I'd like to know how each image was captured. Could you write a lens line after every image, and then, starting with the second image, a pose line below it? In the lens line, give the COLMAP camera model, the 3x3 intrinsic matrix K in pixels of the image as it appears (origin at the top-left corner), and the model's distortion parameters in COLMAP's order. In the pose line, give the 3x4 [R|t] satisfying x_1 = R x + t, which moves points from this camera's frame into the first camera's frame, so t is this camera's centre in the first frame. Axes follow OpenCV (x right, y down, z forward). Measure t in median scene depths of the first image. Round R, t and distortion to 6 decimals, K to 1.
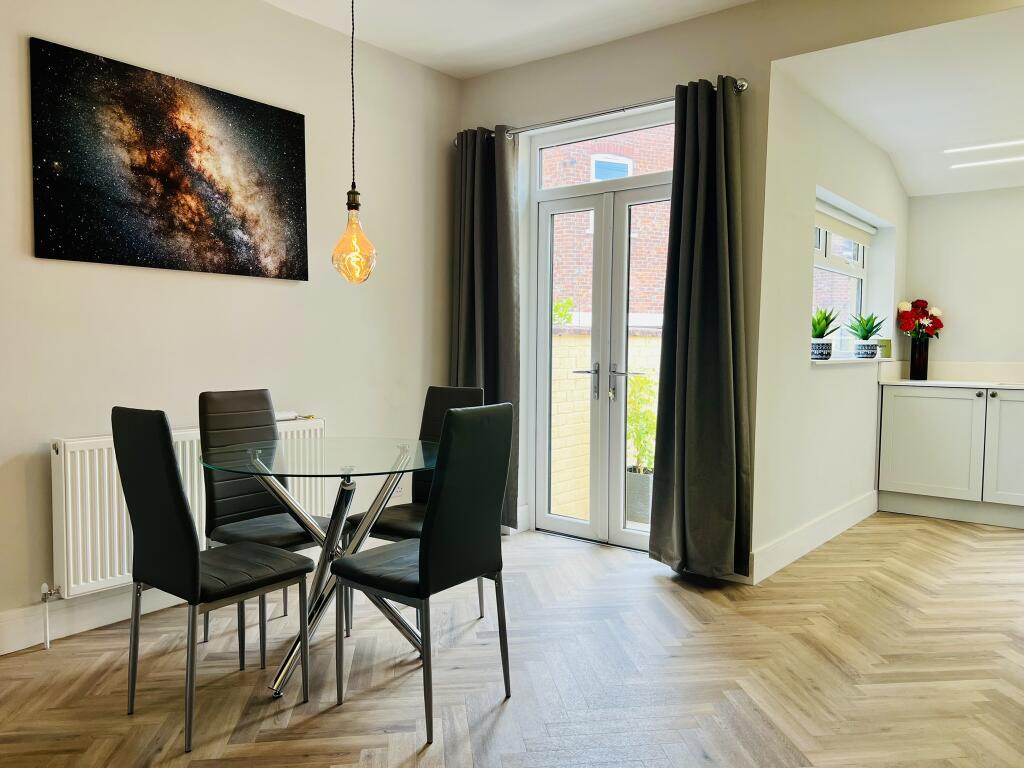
lens RADIAL K [[770.1, 0, 511.6], [0, 770.1, 389.5], [0, 0, 1]] dist [-0.005163, -0.010003]
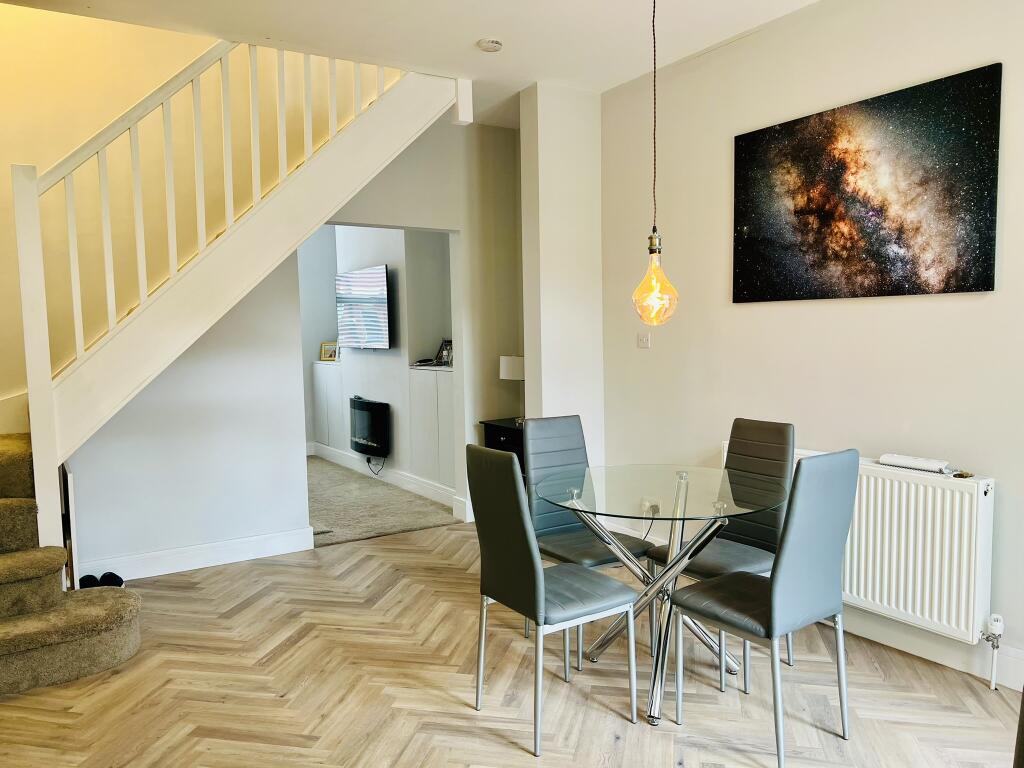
lens RADIAL K [[770.1, 0, 512.0], [0, 770.1, 382.7], [0, 0, 1]] dist [-0.005163, -0.010003]
pose [[-0.330830, 0.061743, -0.941668, 0.652323], [-0.037832, 0.996187, 0.078609, -0.106535], [0.942932, 0.061631, -0.327233, 0.920034]]
